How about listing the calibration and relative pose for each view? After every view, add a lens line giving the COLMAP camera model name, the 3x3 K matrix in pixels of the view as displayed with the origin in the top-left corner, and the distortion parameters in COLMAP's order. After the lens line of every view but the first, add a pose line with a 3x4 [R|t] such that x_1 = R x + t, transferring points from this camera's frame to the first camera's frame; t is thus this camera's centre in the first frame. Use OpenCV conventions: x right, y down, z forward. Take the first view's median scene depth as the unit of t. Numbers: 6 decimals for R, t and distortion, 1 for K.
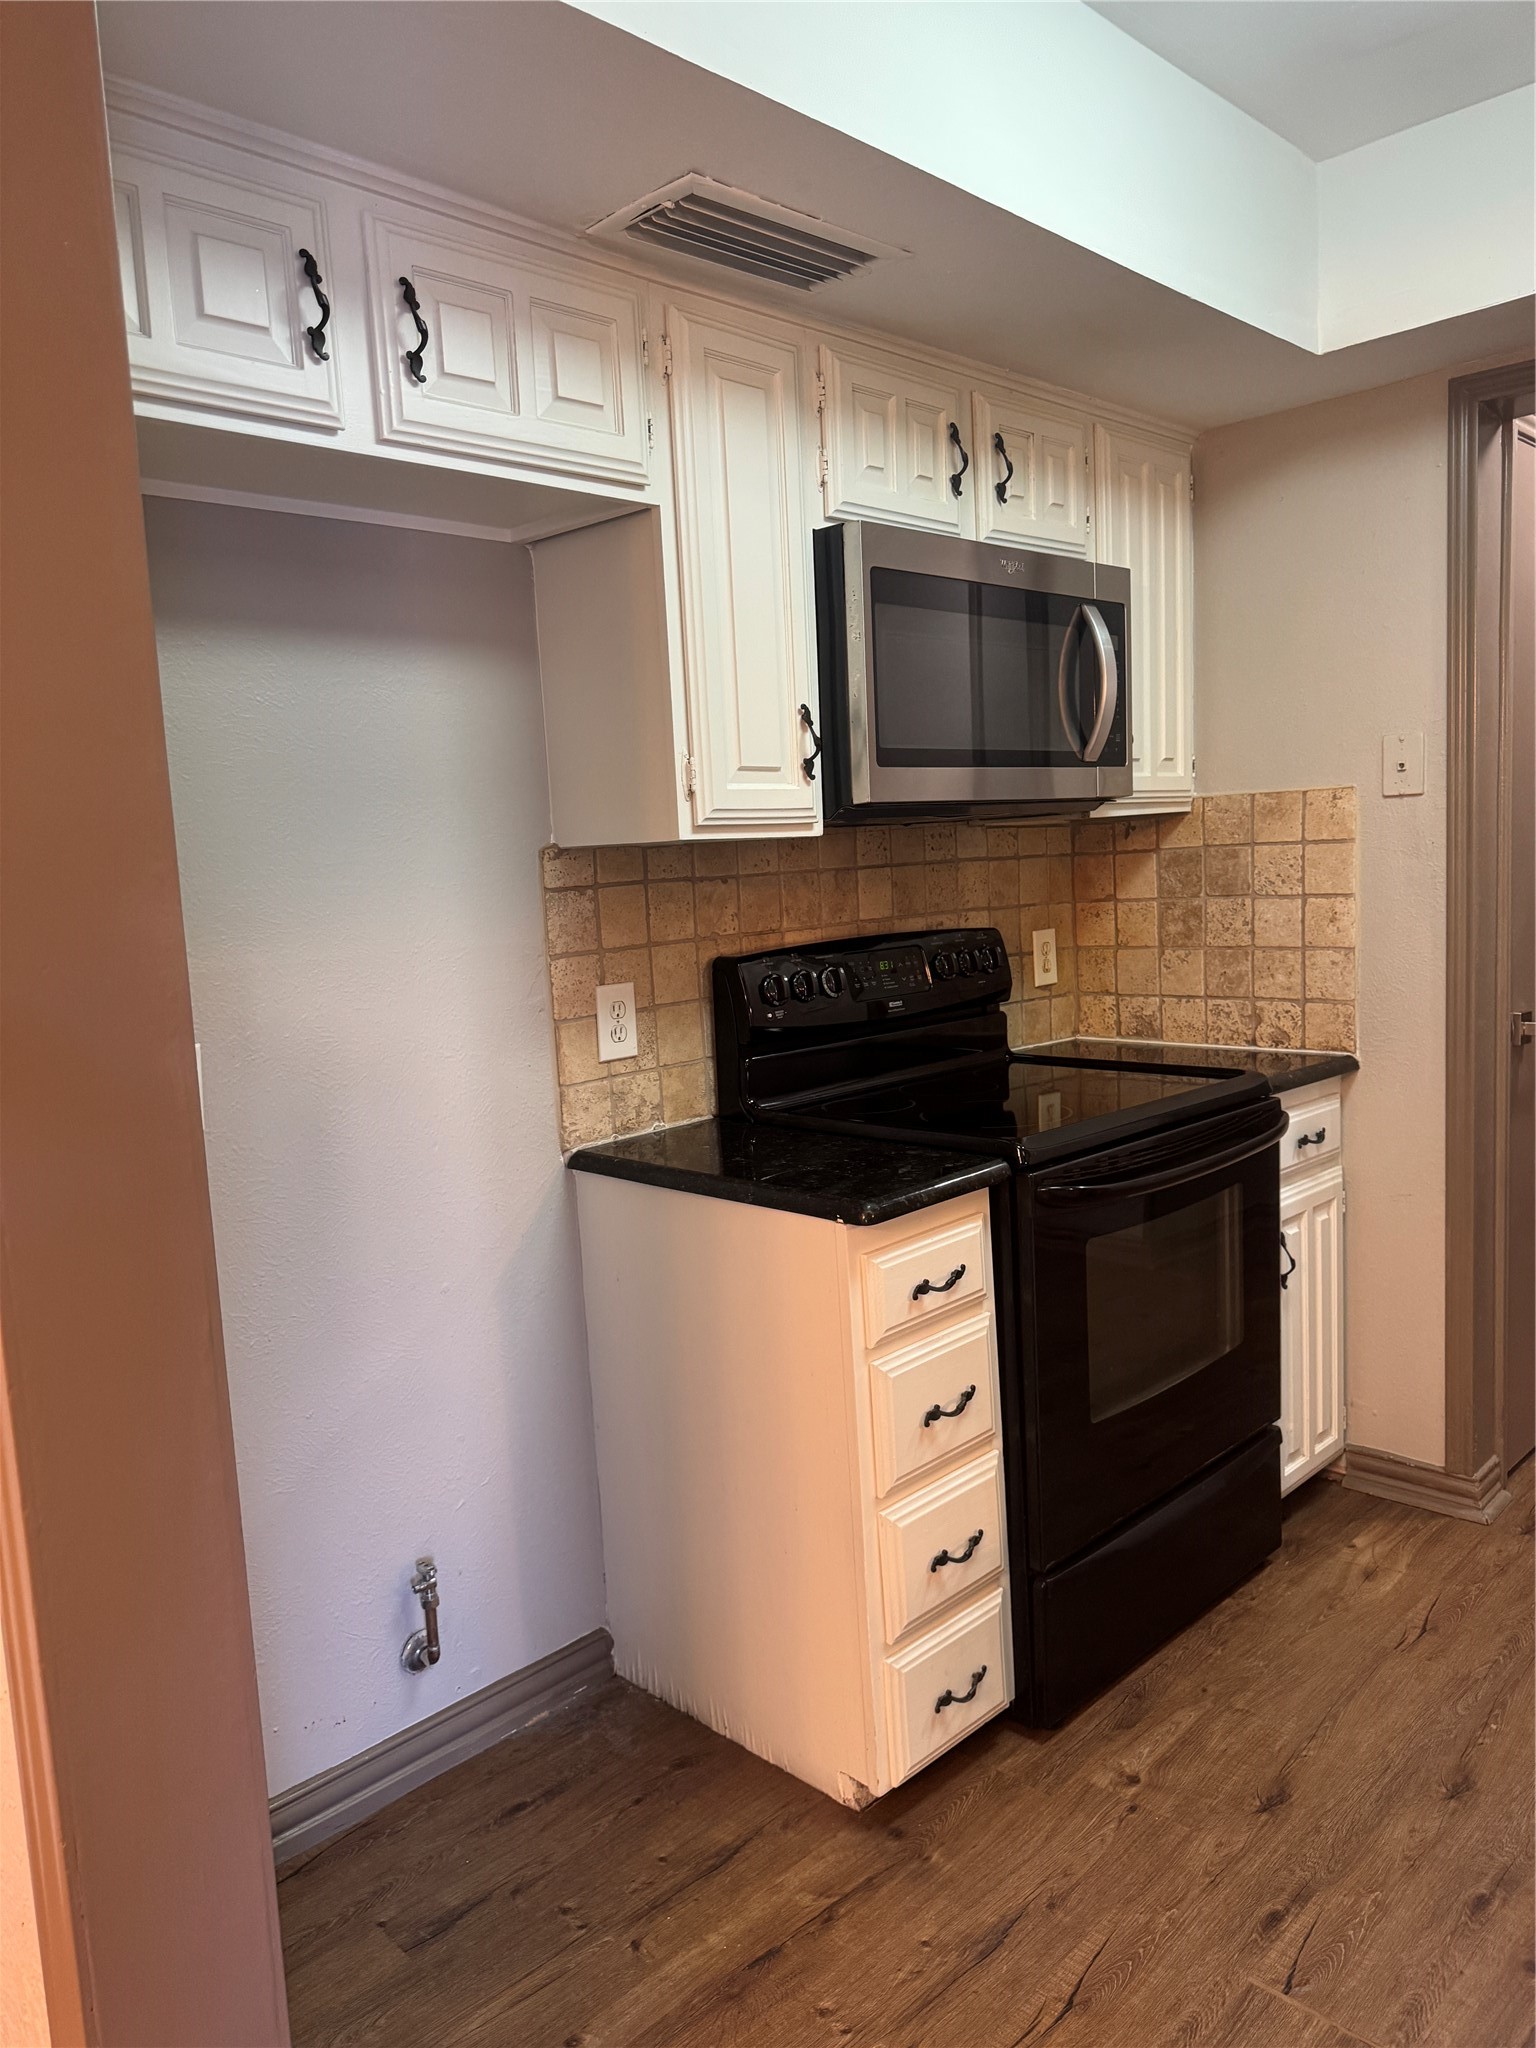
lens RADIAL K [[1432.7, 0, 777.2], [0, 1432.7, 1029.1], [0, 0, 1]] dist [0.038737, -0.047143]
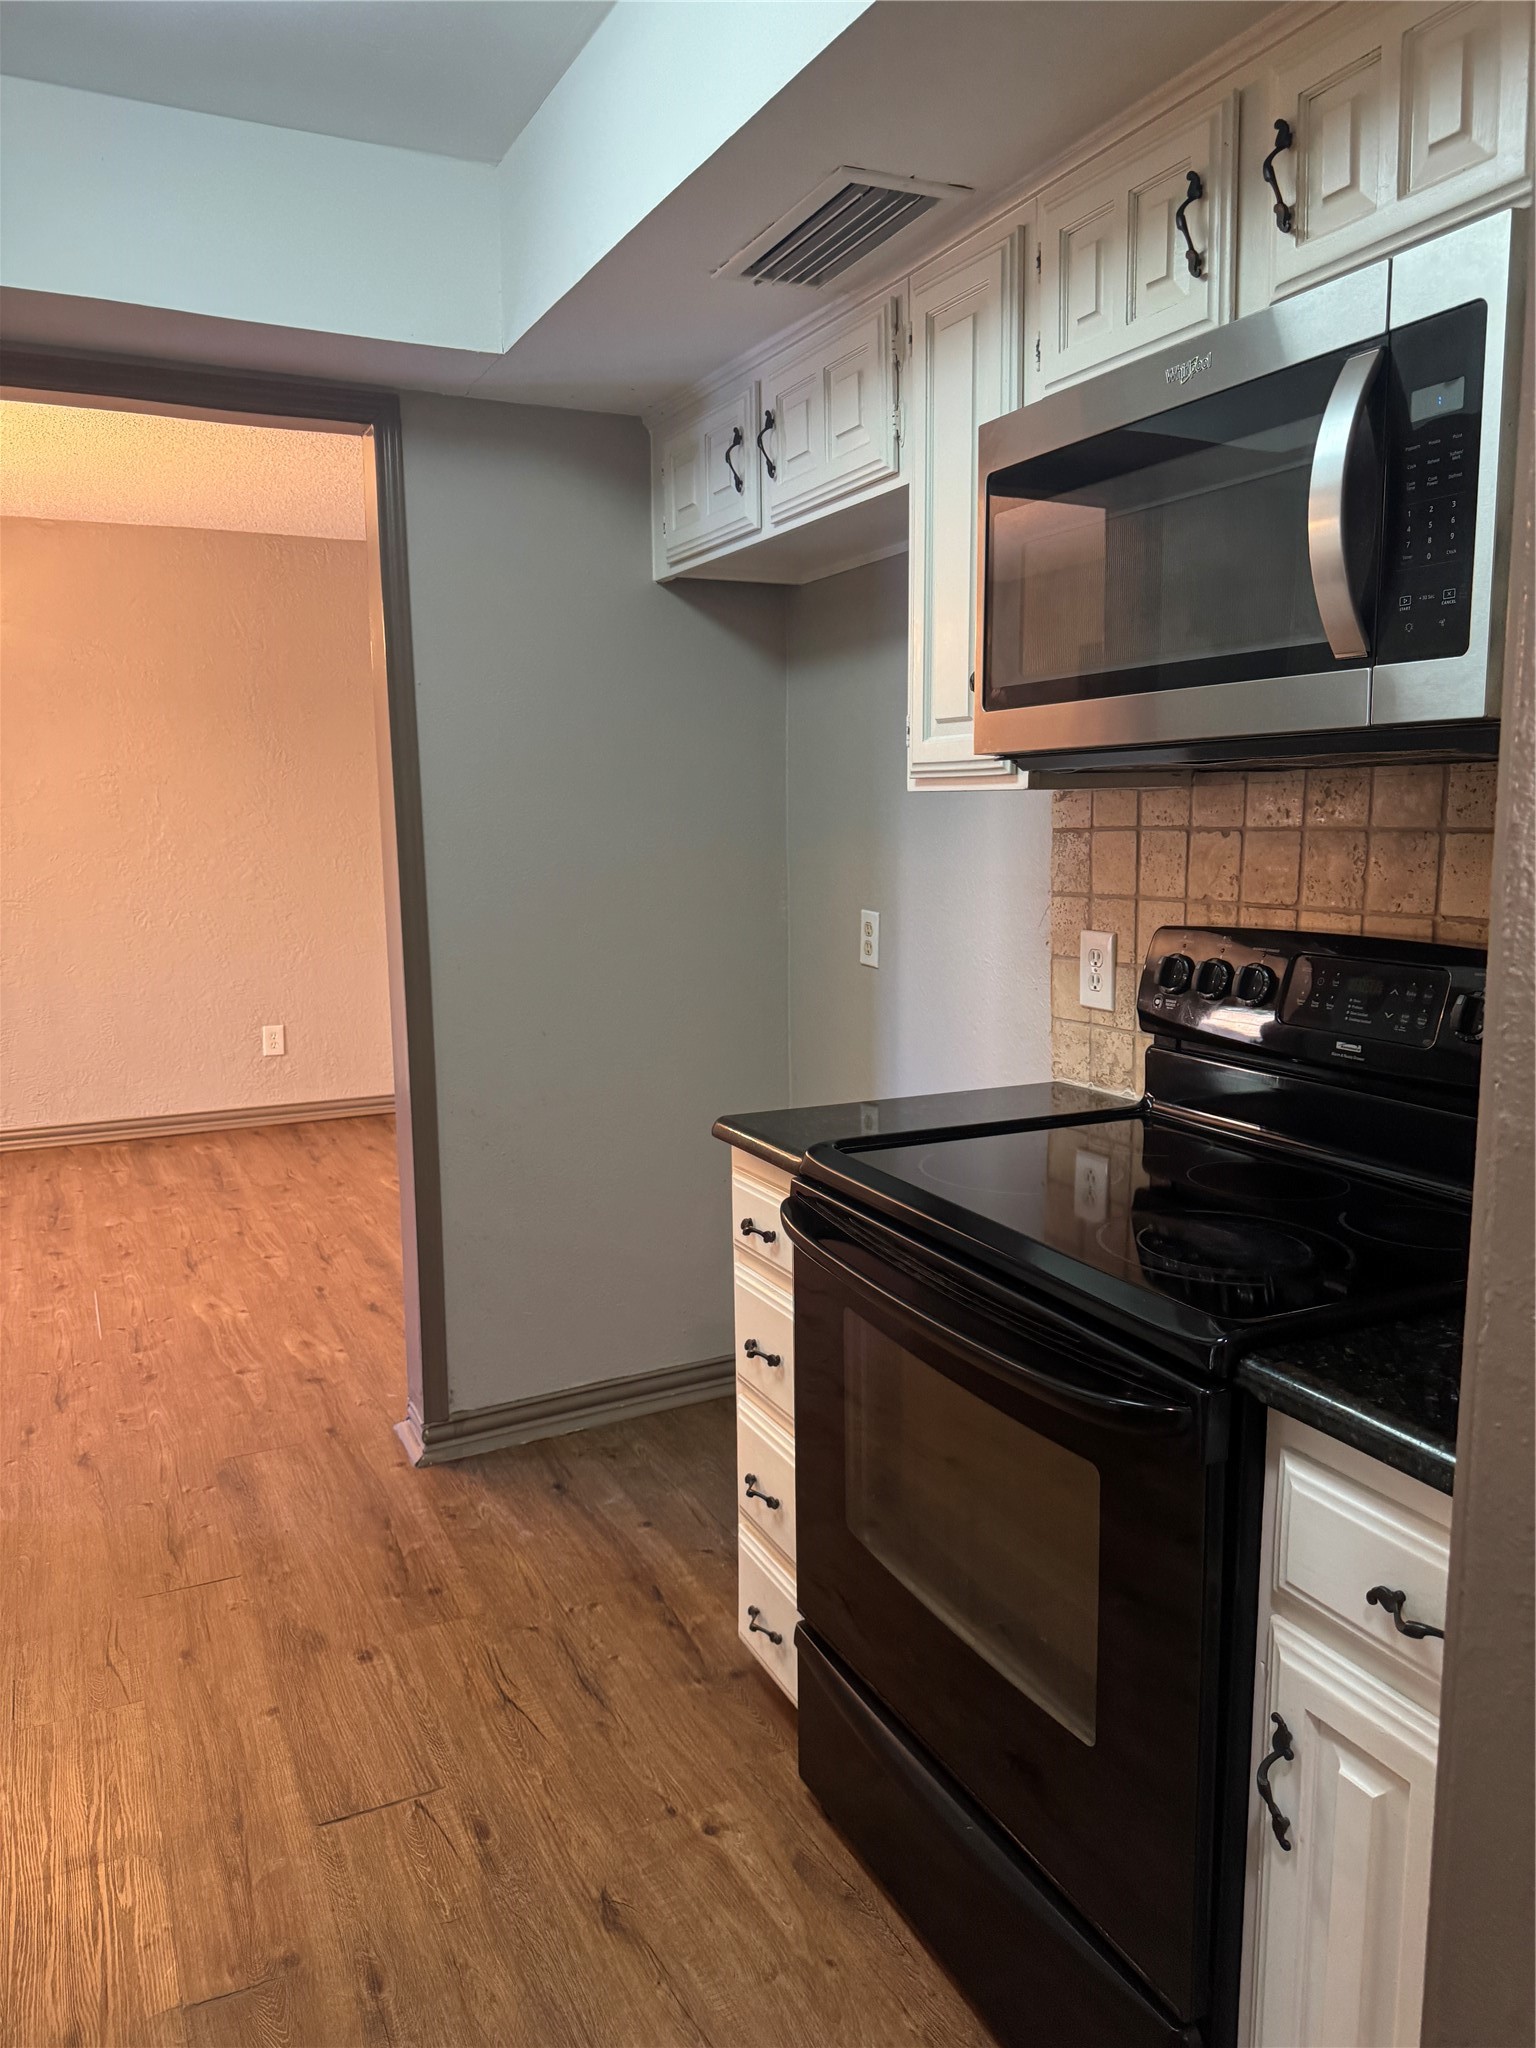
lens RADIAL K [[1430.9, 0, 771.6], [0, 1430.9, 1032.0], [0, 0, 1]] dist [-0.029799, -0.000040]
pose [[-0.316867, 0.196397, -0.927913, 0.898729], [-0.088837, 0.967880, 0.235193, -0.179430], [0.944300, 0.156957, -0.289242, 1.118954]]
